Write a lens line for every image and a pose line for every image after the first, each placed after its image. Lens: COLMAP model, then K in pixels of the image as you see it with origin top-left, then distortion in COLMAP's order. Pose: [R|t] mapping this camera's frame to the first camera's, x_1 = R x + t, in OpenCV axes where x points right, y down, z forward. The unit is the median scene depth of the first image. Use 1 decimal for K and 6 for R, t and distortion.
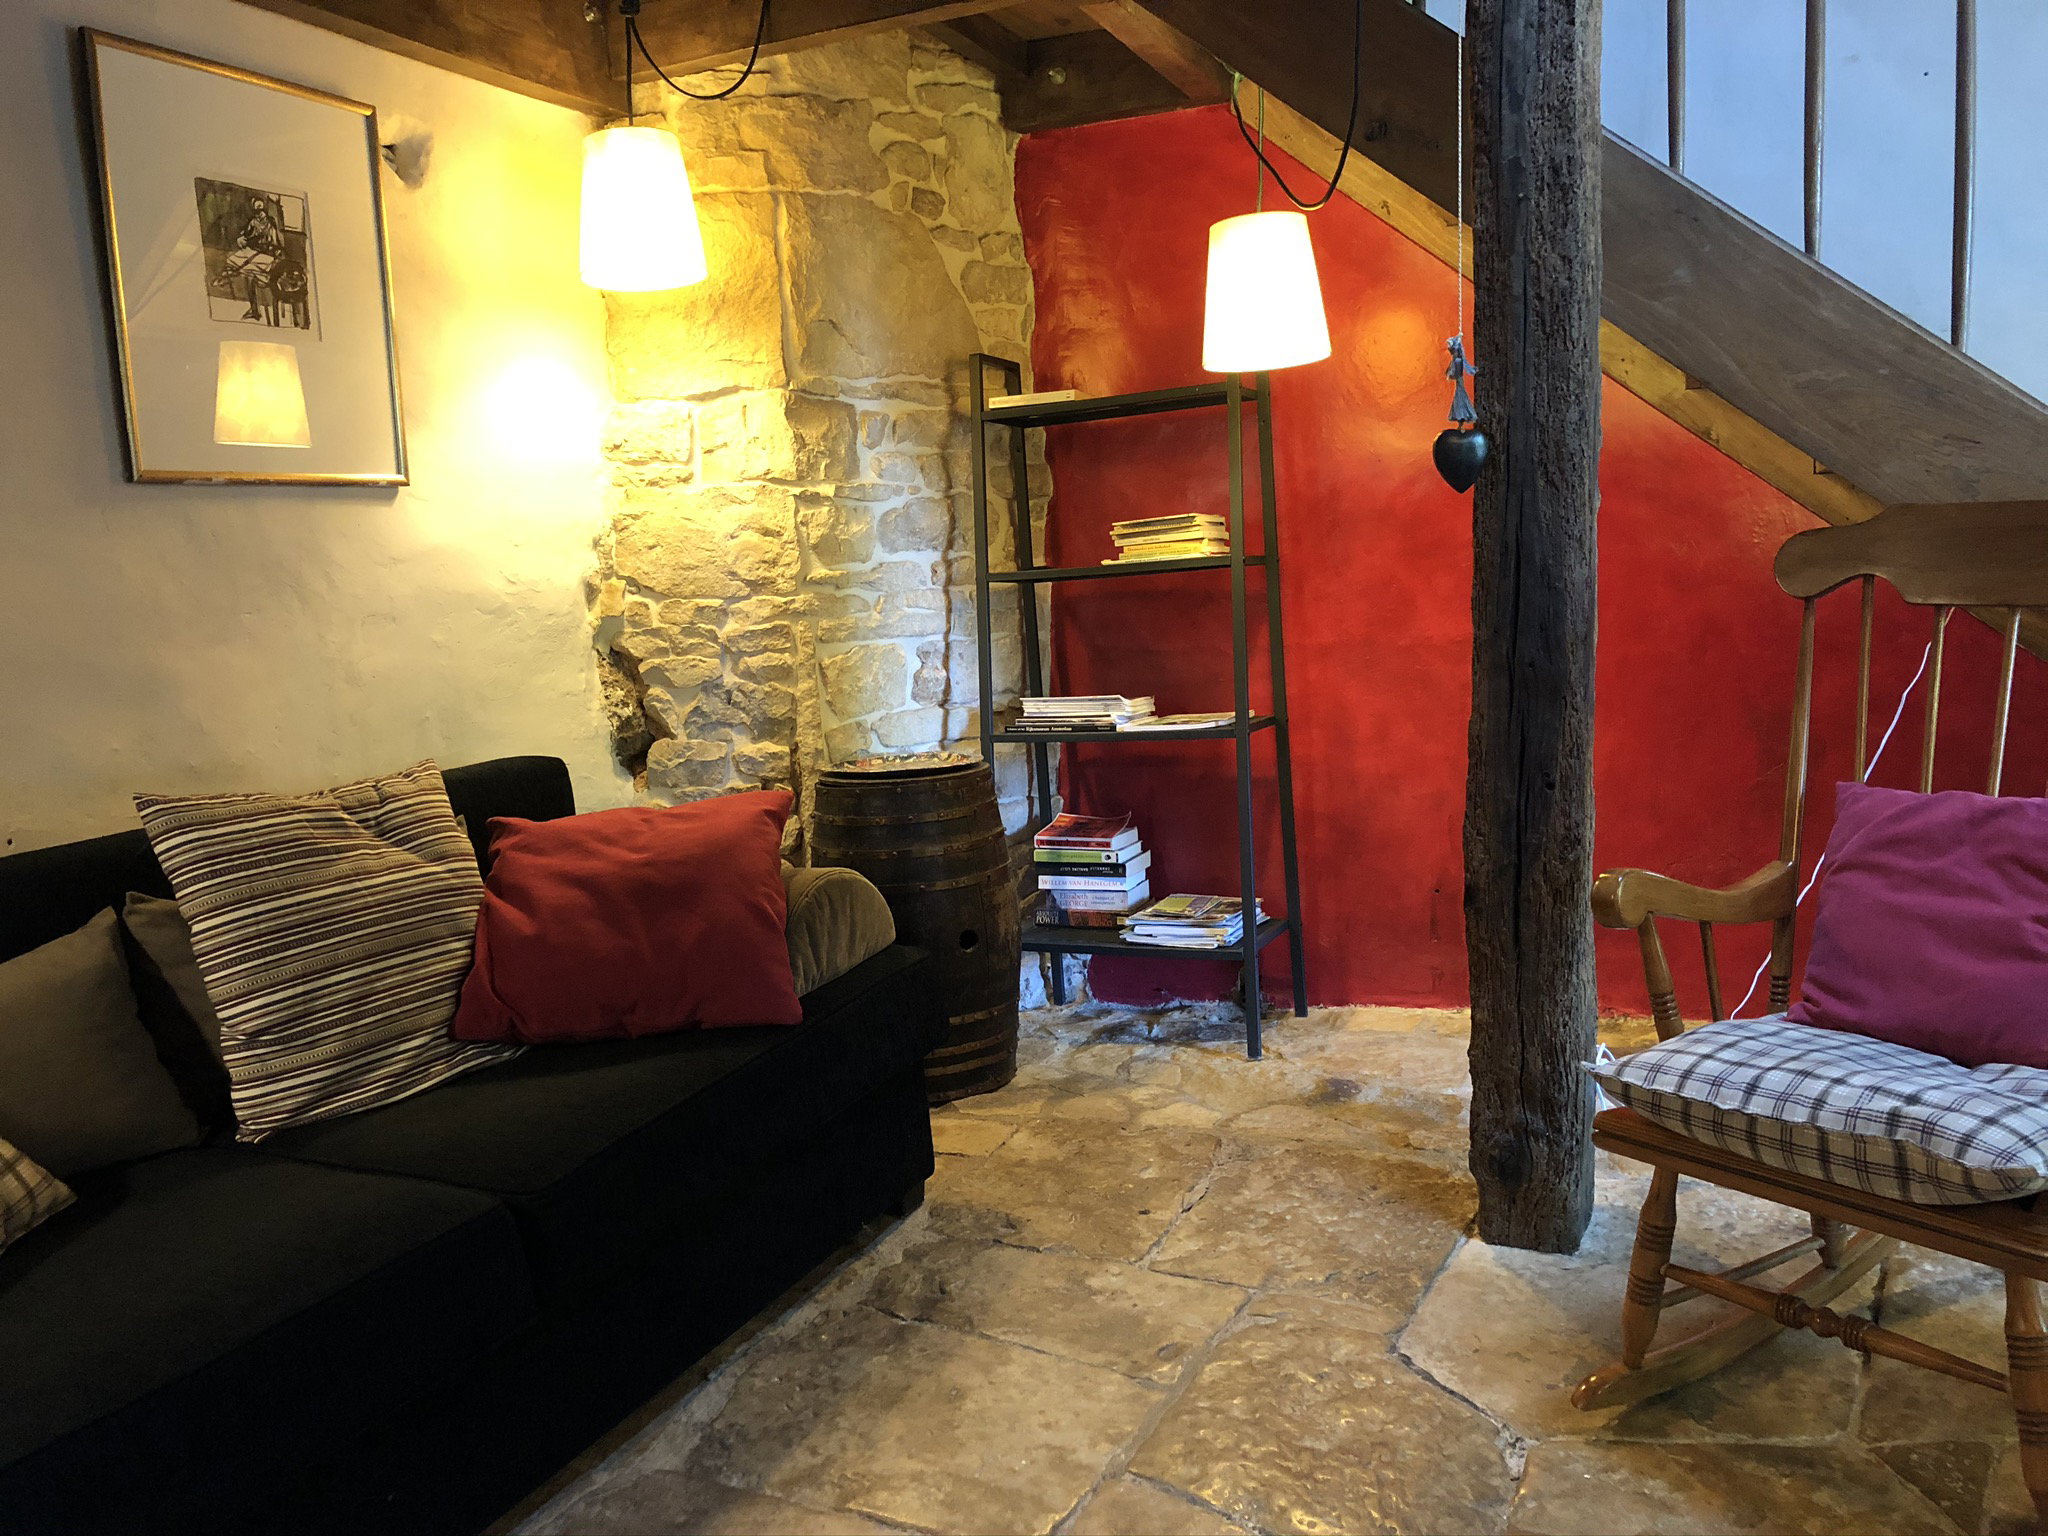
lens RADIAL K [[1686.9, 0, 1017.6], [0, 1686.9, 779.8], [0, 0, 1]] dist [0.006316, 0.010322]
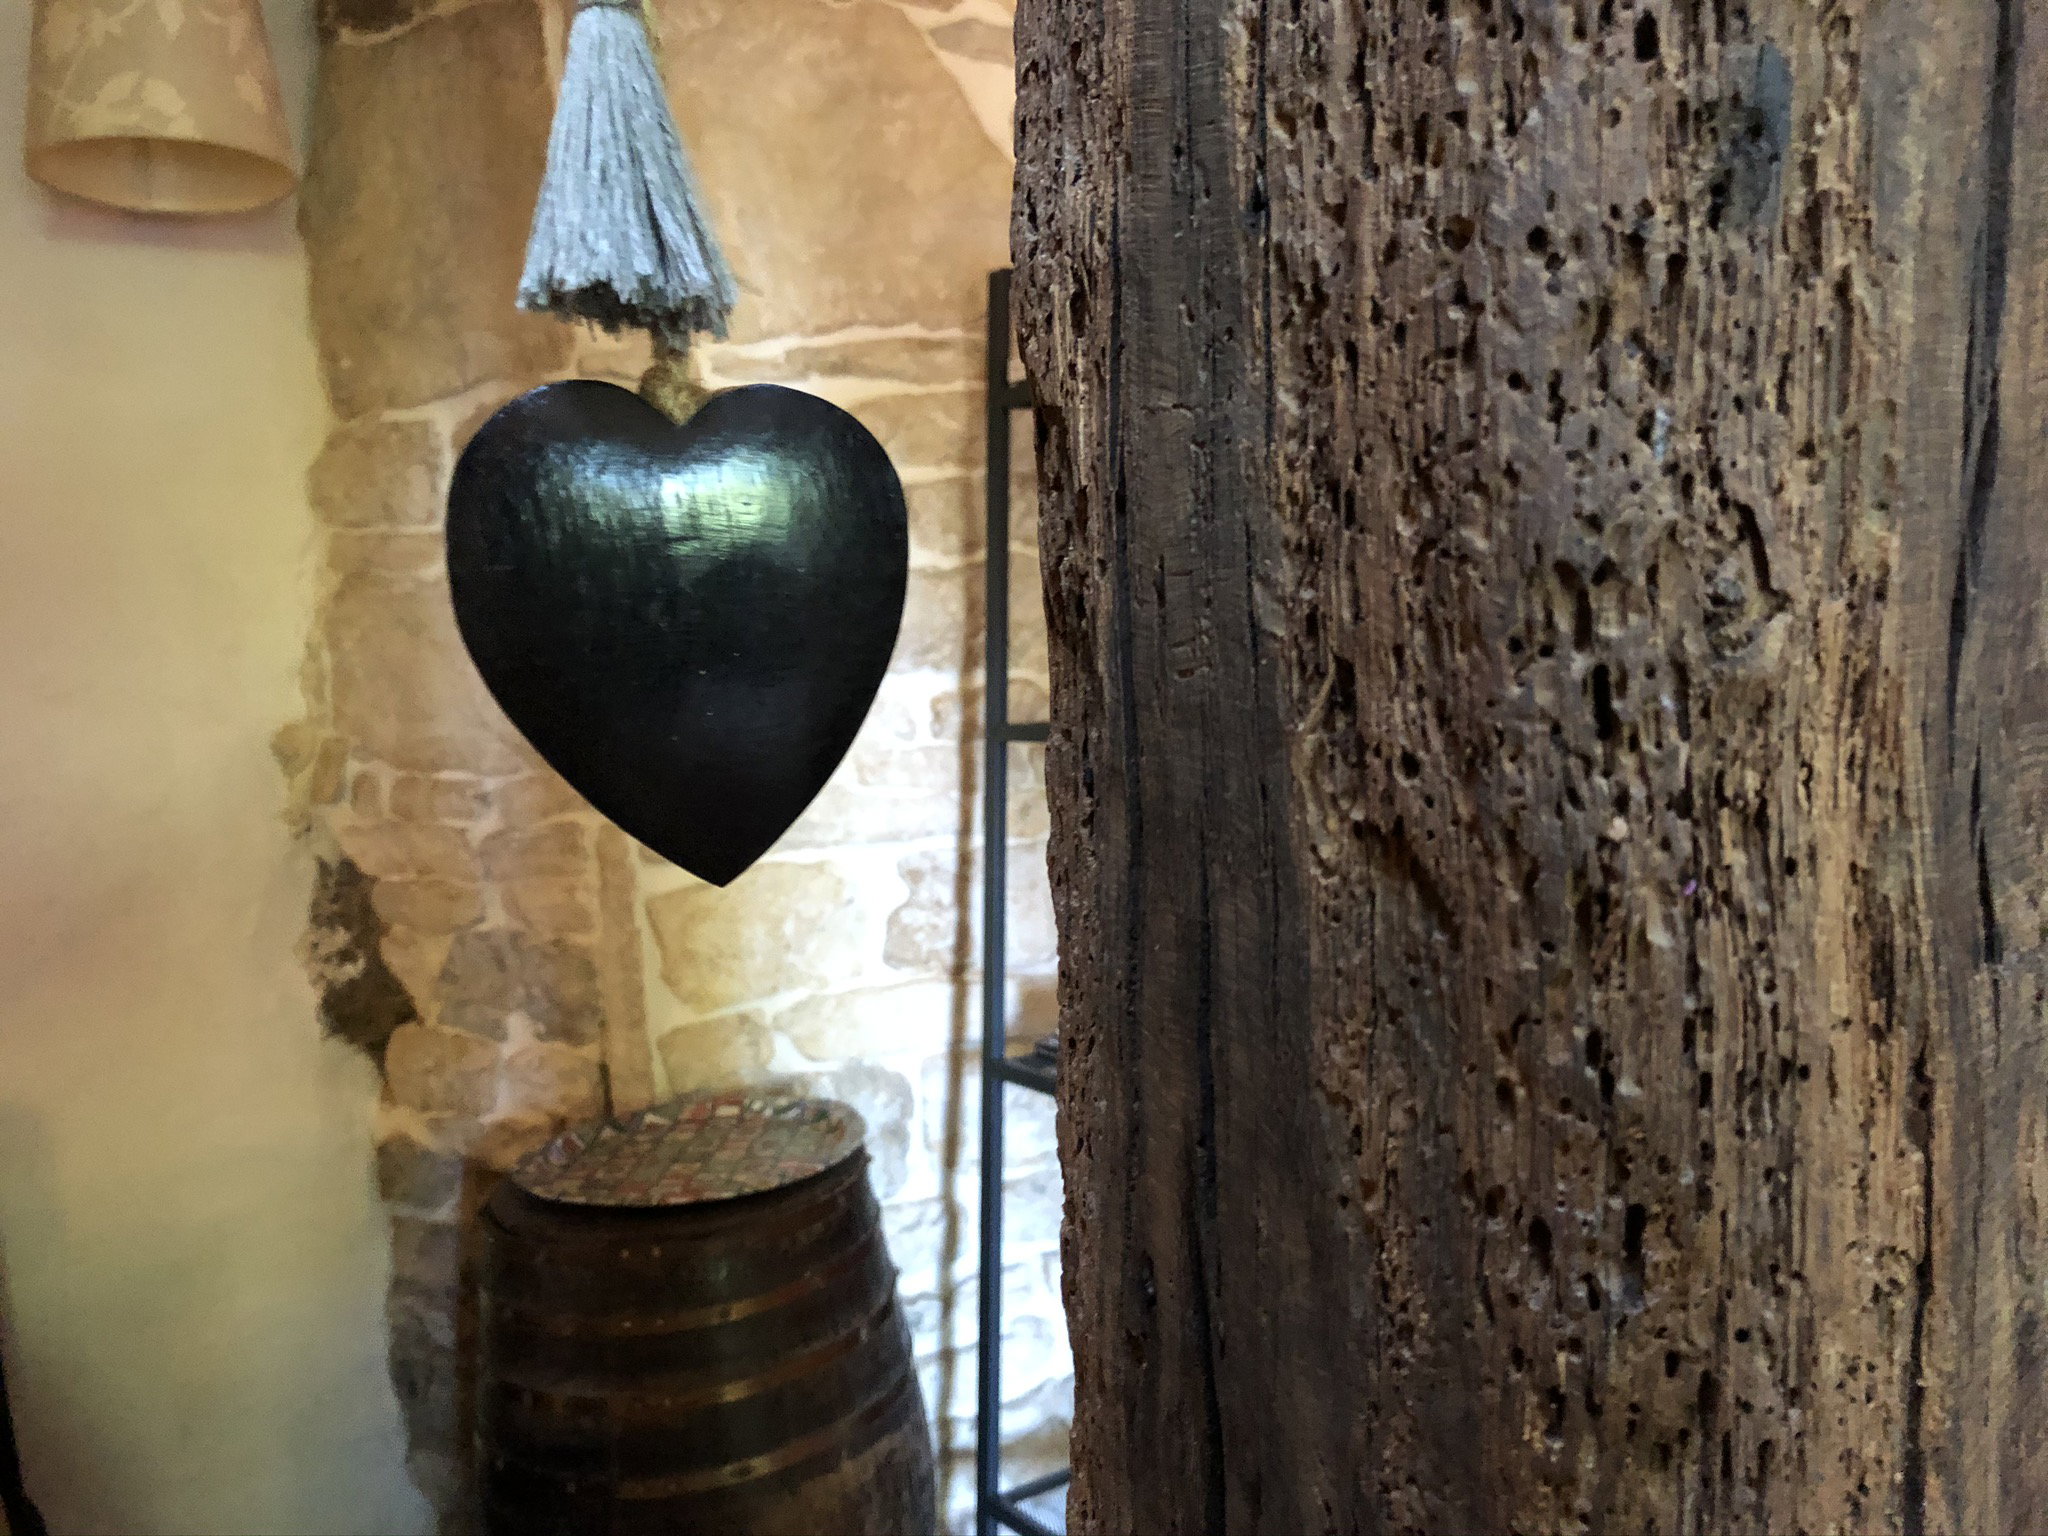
lens RADIAL K [[1686.9, 0, 1028.1], [0, 1686.9, 745.5], [0, 0, 1]] dist [0.006316, 0.010322]
pose [[0.869843, 0.033429, -0.492195, 0.230289], [-0.036366, 0.999332, 0.003604, -0.120728], [0.491986, 0.014764, 0.870478, 0.597231]]
